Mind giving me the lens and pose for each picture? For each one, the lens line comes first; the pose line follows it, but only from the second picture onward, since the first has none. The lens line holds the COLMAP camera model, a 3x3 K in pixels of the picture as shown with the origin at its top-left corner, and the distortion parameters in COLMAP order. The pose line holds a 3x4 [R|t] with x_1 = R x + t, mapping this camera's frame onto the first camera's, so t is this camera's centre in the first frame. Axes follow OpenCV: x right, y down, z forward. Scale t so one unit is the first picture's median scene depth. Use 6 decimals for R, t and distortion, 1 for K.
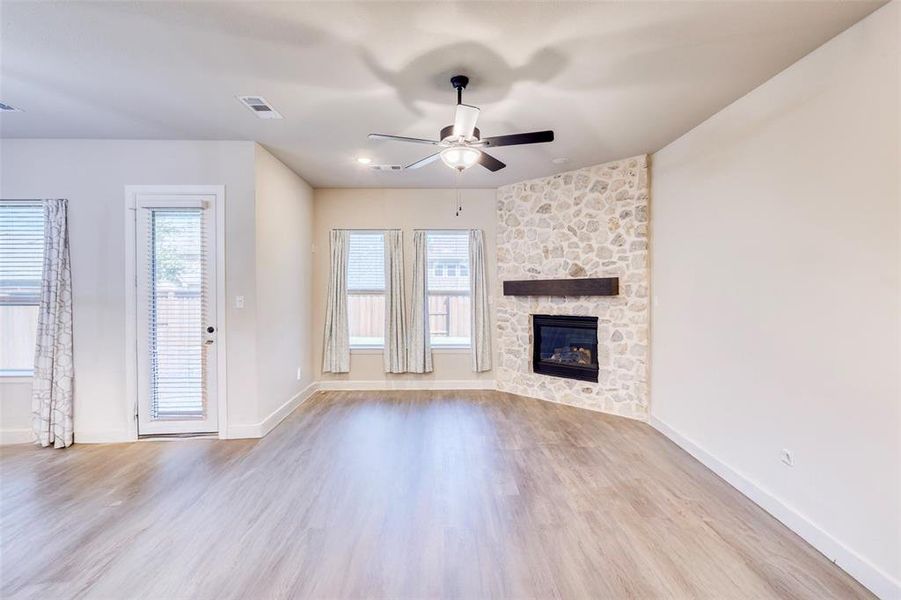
lens RADIAL K [[415.9, 0, 449.6], [0, 415.9, 295.7], [0, 0, 1]] dist [0.010176, -0.002189]
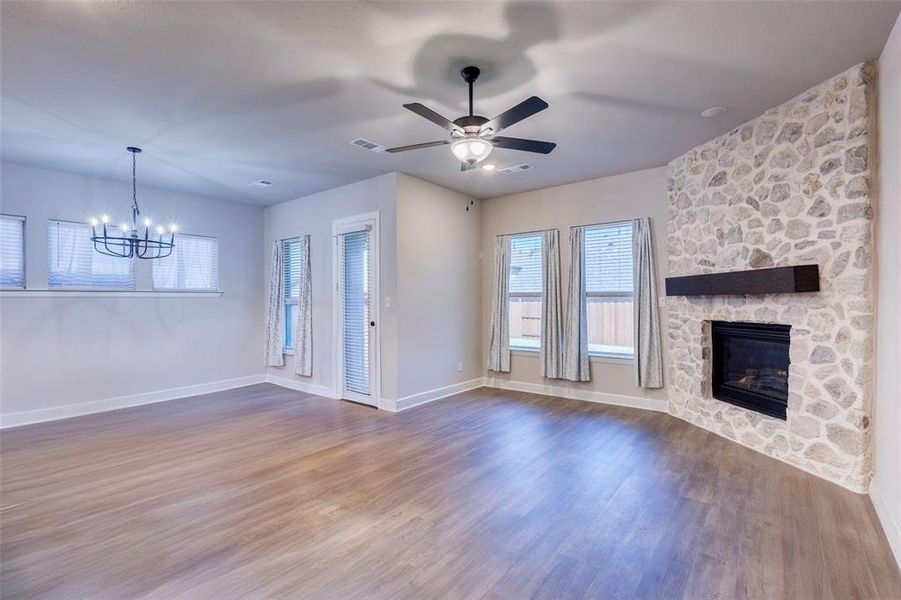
lens RADIAL K [[415.9, 0, 452.9], [0, 415.9, 299.8], [0, 0, 1]] dist [0.010176, -0.002189]
pose [[0.777157, -0.006546, -0.629273, 0.354210], [0.000043, 0.999946, -0.010349, 0.016837], [0.629307, 0.008016, 0.777115, 0.127029]]
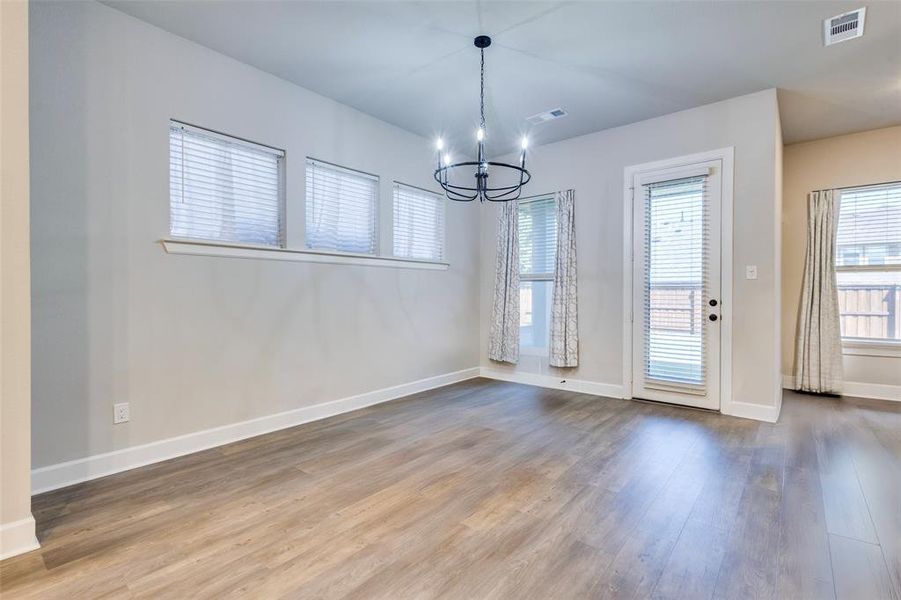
lens RADIAL K [[415.9, 0, 449.4], [0, 415.9, 295.5], [0, 0, 1]] dist [0.010176, -0.002189]
pose [[0.756084, 0.003584, -0.654465, -0.332934], [-0.008032, 0.999961, -0.003802, 0.060402], [0.654425, 0.008131, 0.756083, -0.087913]]
